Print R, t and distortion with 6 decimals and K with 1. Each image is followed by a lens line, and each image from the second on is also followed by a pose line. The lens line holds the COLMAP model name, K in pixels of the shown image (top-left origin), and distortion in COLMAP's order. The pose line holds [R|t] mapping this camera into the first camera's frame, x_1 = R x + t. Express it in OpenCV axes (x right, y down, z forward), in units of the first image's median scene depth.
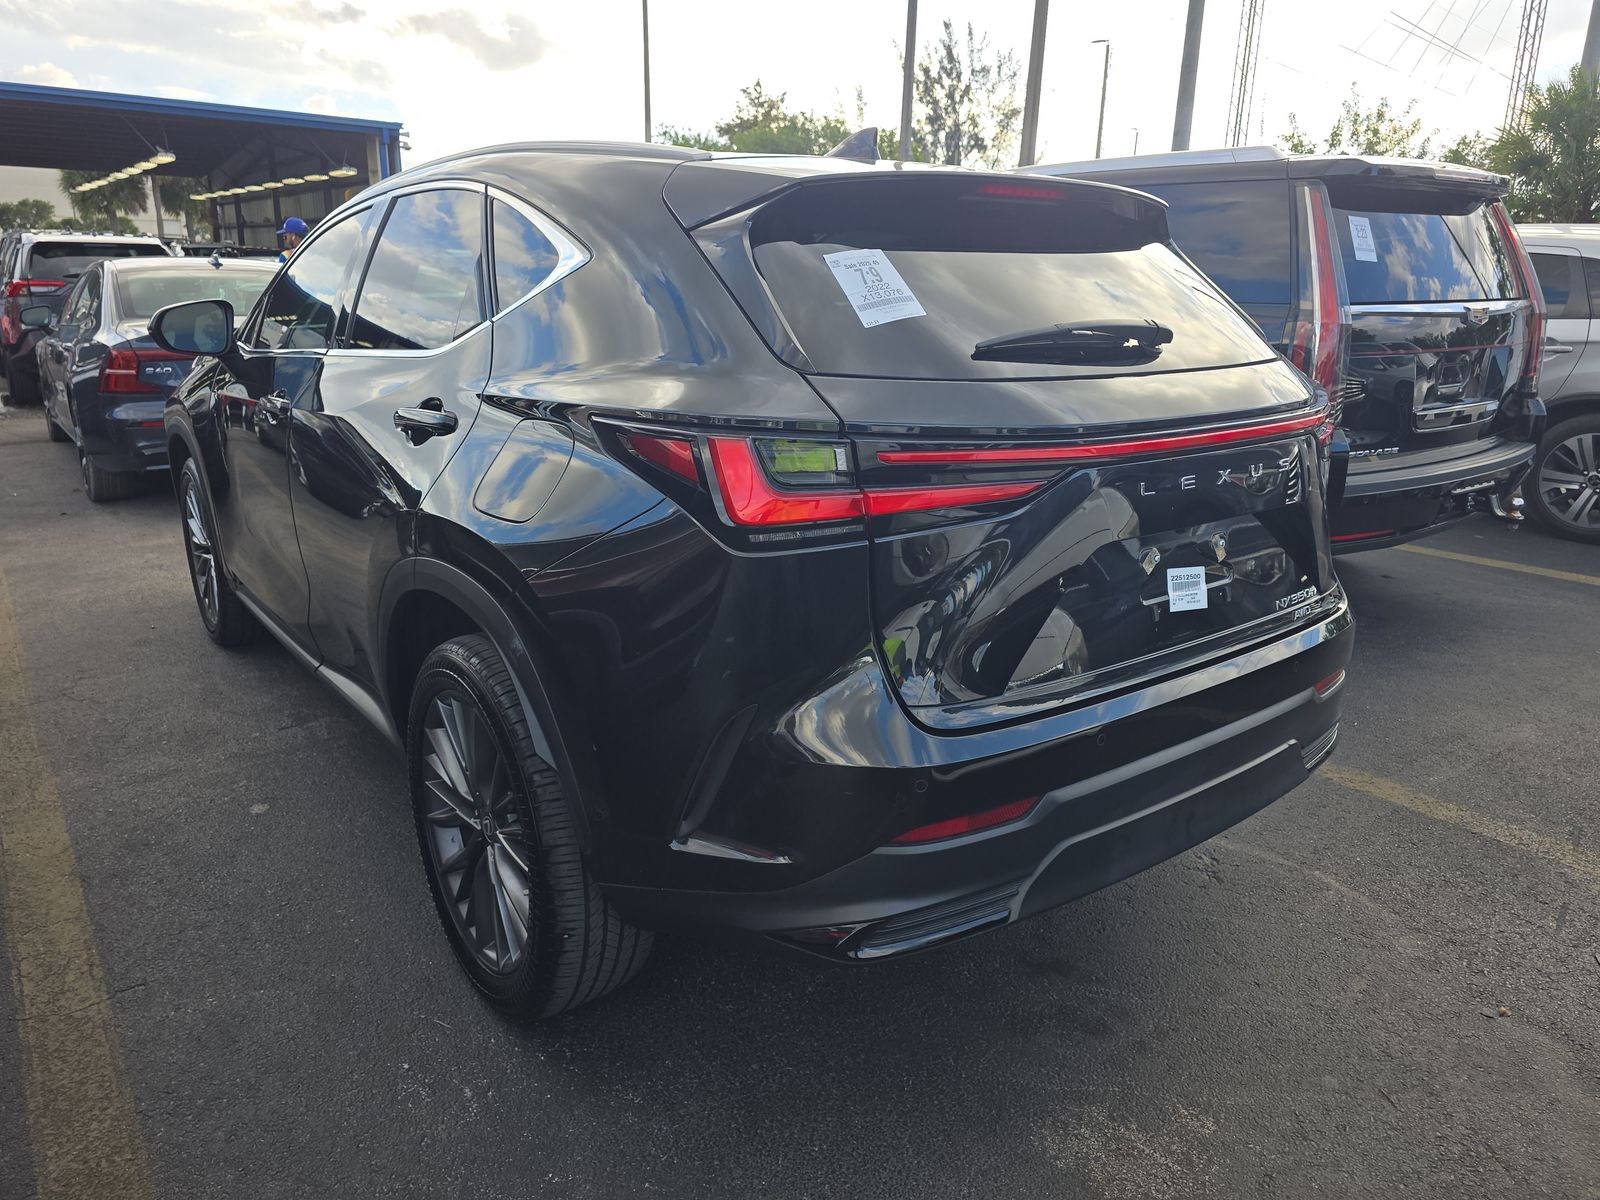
lens RADIAL K [[1051.3, 0, 800.0], [0, 1051.3, 600.0], [0, 0, 1]] dist [0.073926, -0.063895]
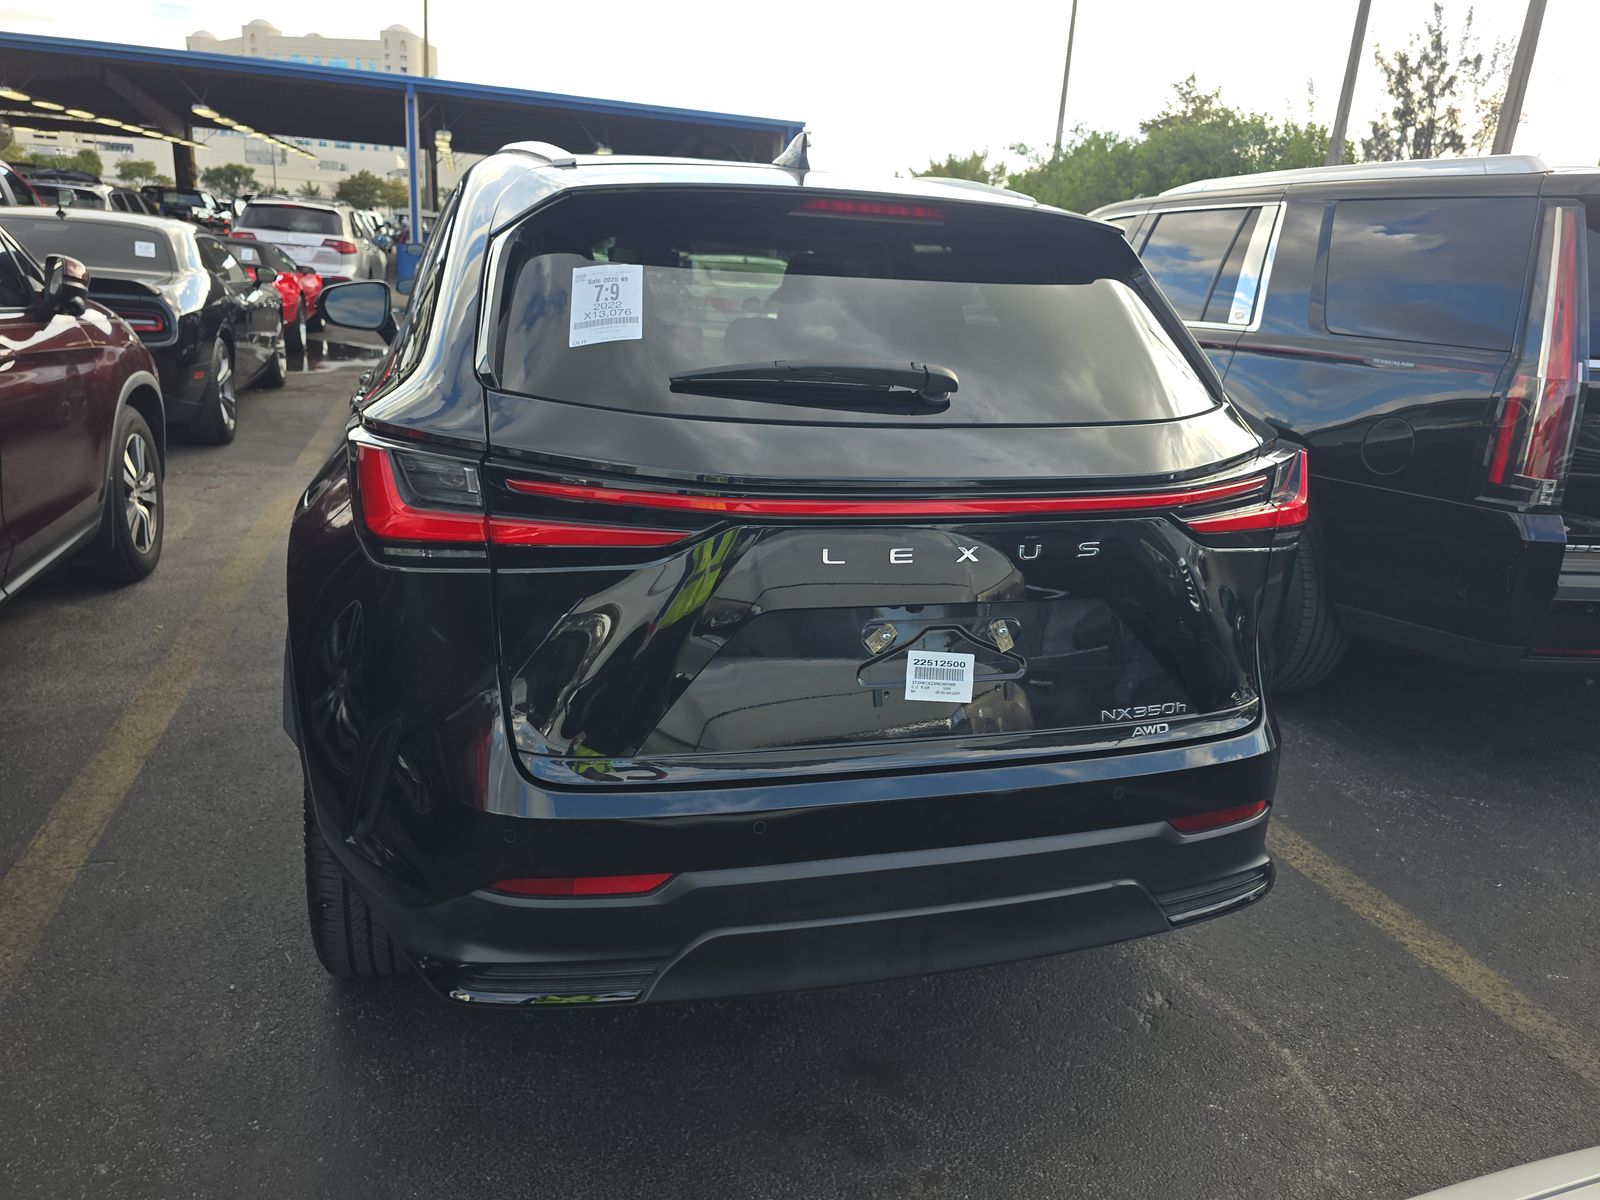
lens RADIAL K [[1051.3, 0, 800.0], [0, 1051.3, 600.0], [0, 0, 1]] dist [0.073926, -0.063895]
pose [[0.936161, 0.146770, -0.319469, 0.434912], [-0.146228, 0.988914, 0.025823, -0.064877], [0.319718, 0.022541, 0.947245, 0.127121]]
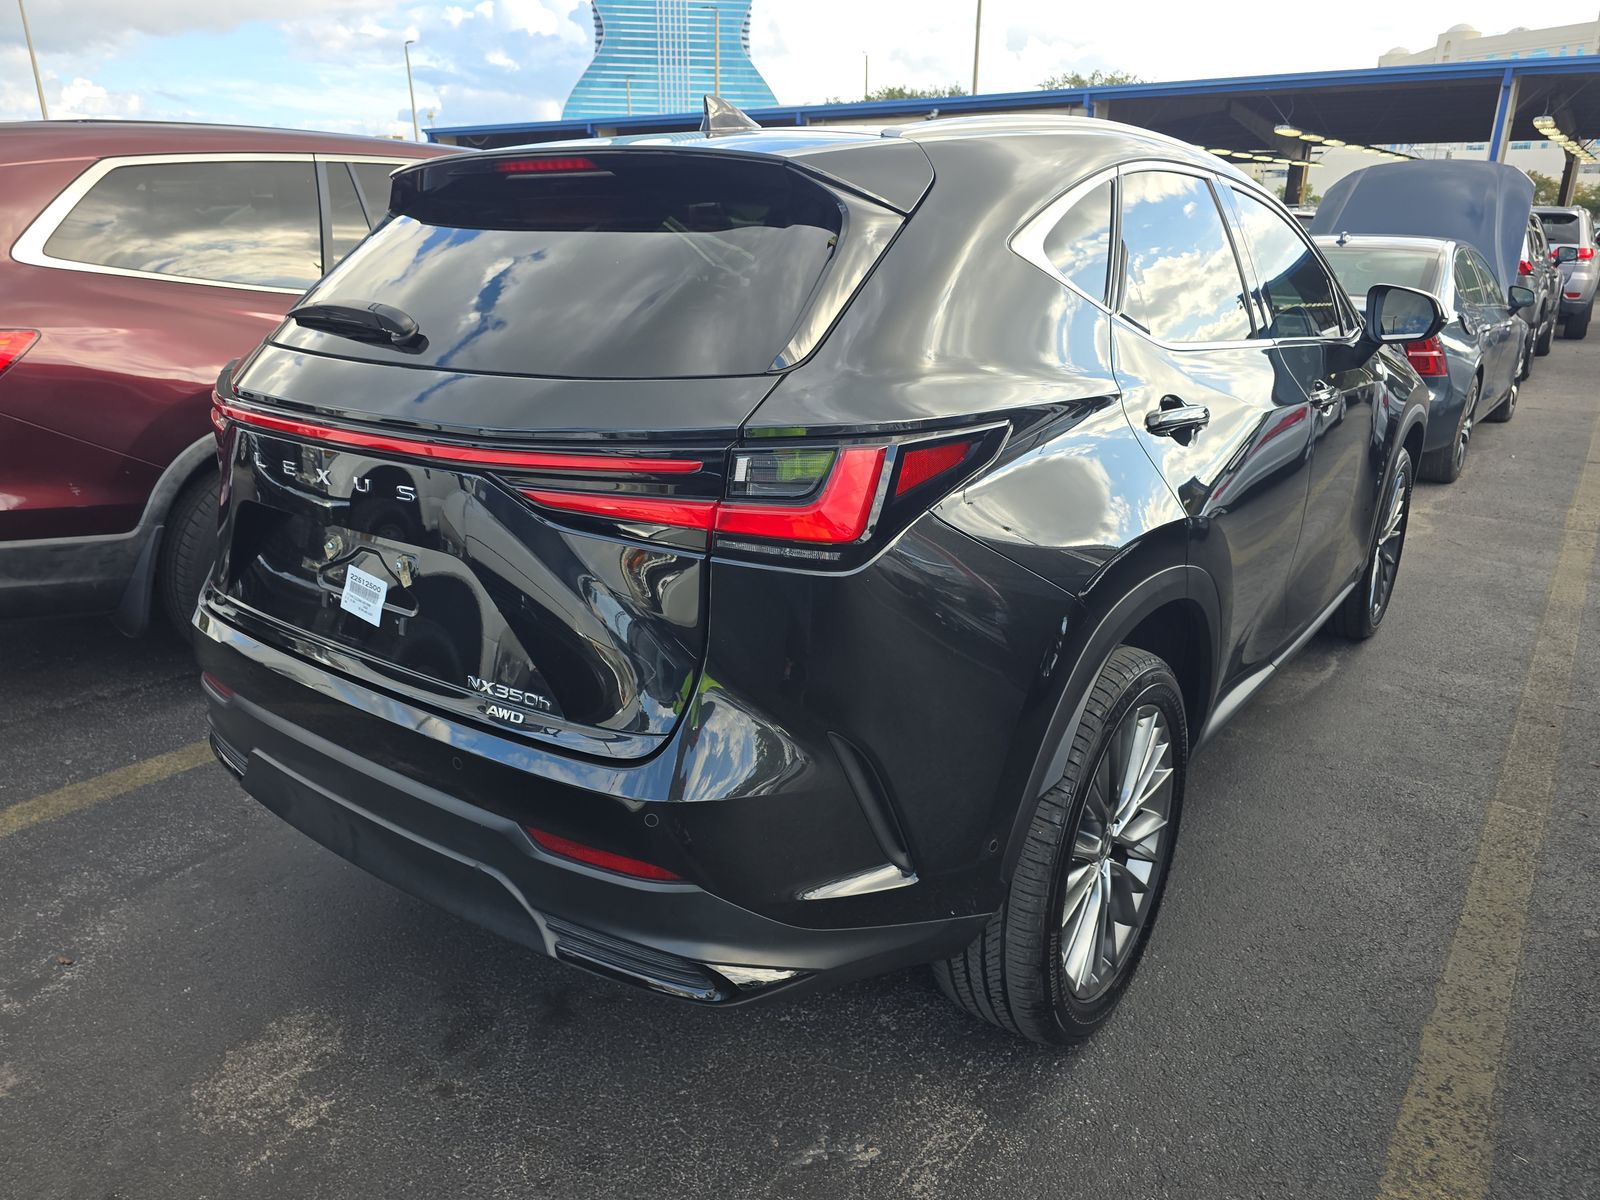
lens RADIAL K [[1078.8, 0, 792.6], [0, 1078.8, 581.3], [0, 0, 1]] dist [0.008944, -0.000128]
pose [[0.295279, 0.286263, -0.911517, 1.118578], [-0.284726, 0.937073, 0.202053, -0.268364], [0.911999, 0.199871, 0.358204, 0.831880]]
